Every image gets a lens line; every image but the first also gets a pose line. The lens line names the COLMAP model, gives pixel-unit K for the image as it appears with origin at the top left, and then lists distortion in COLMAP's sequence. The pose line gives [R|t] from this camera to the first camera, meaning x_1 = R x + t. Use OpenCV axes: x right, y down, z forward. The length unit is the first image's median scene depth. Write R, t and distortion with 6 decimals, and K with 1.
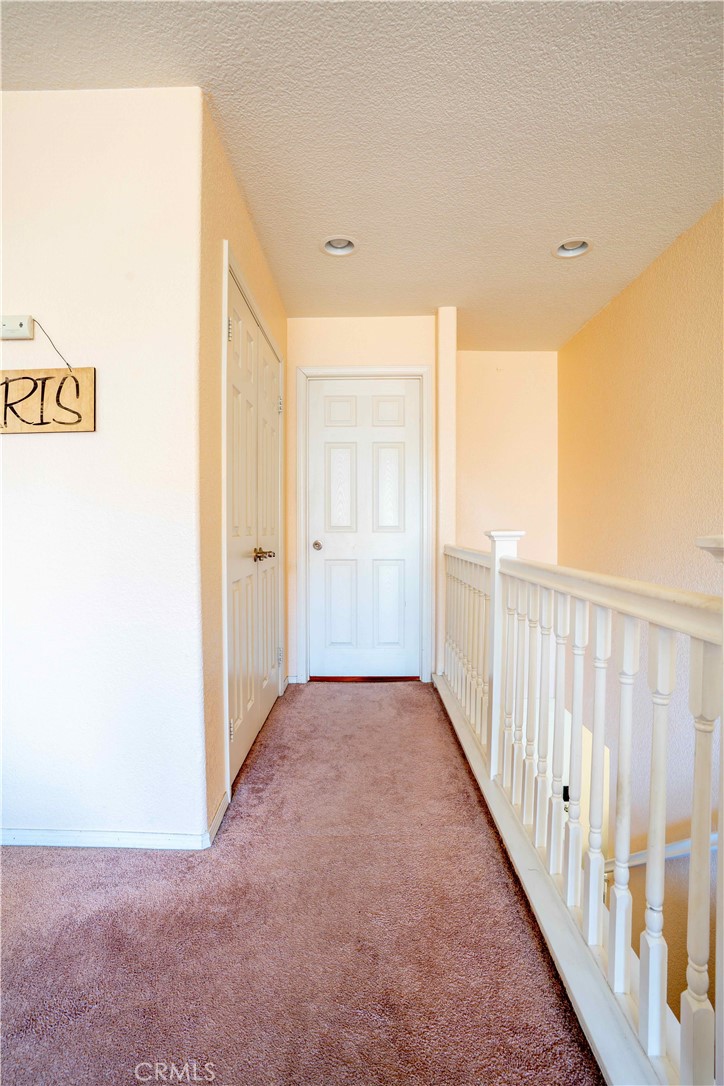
lens RADIAL K [[531.6, 0, 362.0], [0, 531.6, 543.0], [0, 0, 1]] dist [-0.083125, 0.037499]
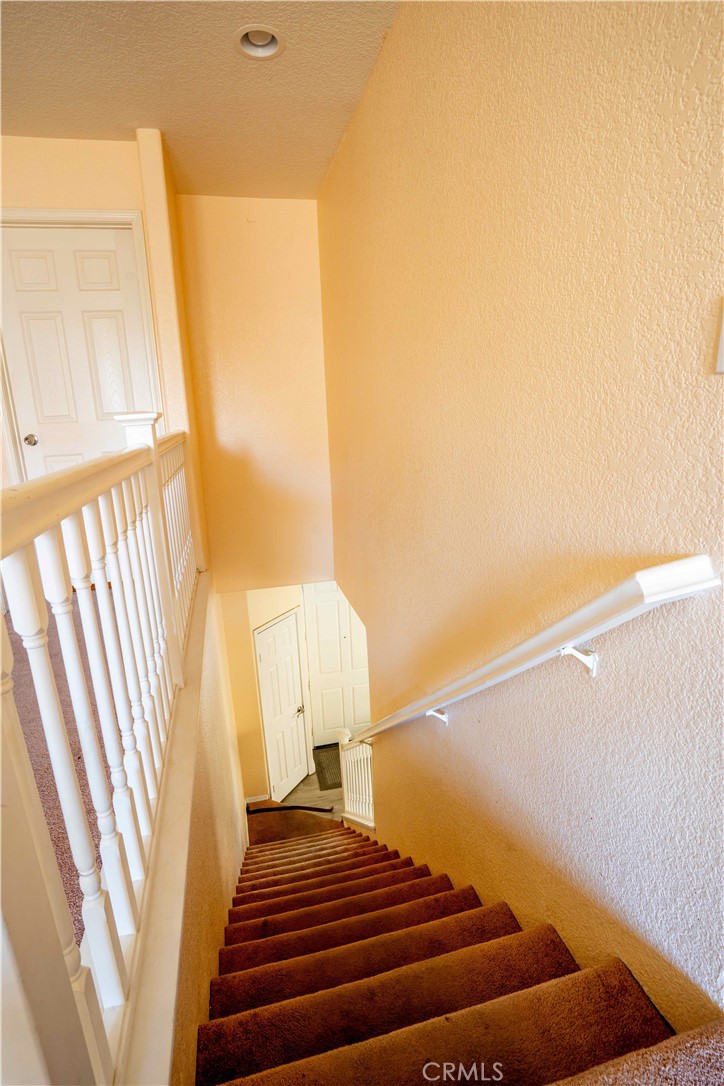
lens RADIAL K [[531.6, 0, 362.0], [0, 531.6, 543.0], [0, 0, 1]] dist [-0.083125, 0.037499]
pose [[0.966632, -0.099808, 0.235927, 0.224872], [0.046019, 0.973650, 0.223354, 0.005155], [-0.252003, -0.205044, 0.945754, 0.050834]]
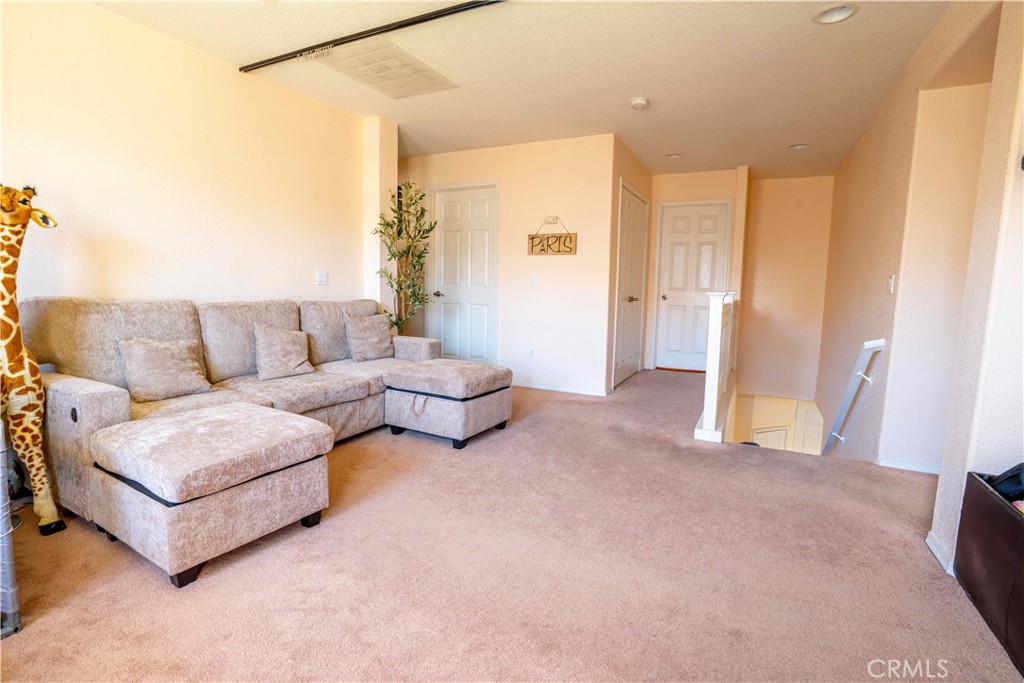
lens RADIAL K [[501.2, 0, 512.0], [0, 501.2, 341.5], [0, 0, 1]] dist [-0.083125, 0.037499]
pose [[0.900006, 0.067870, -0.430561, 0.205189], [-0.032034, 0.995431, 0.089952, 0.019414], [0.434699, -0.067165, 0.898068, -0.847072]]
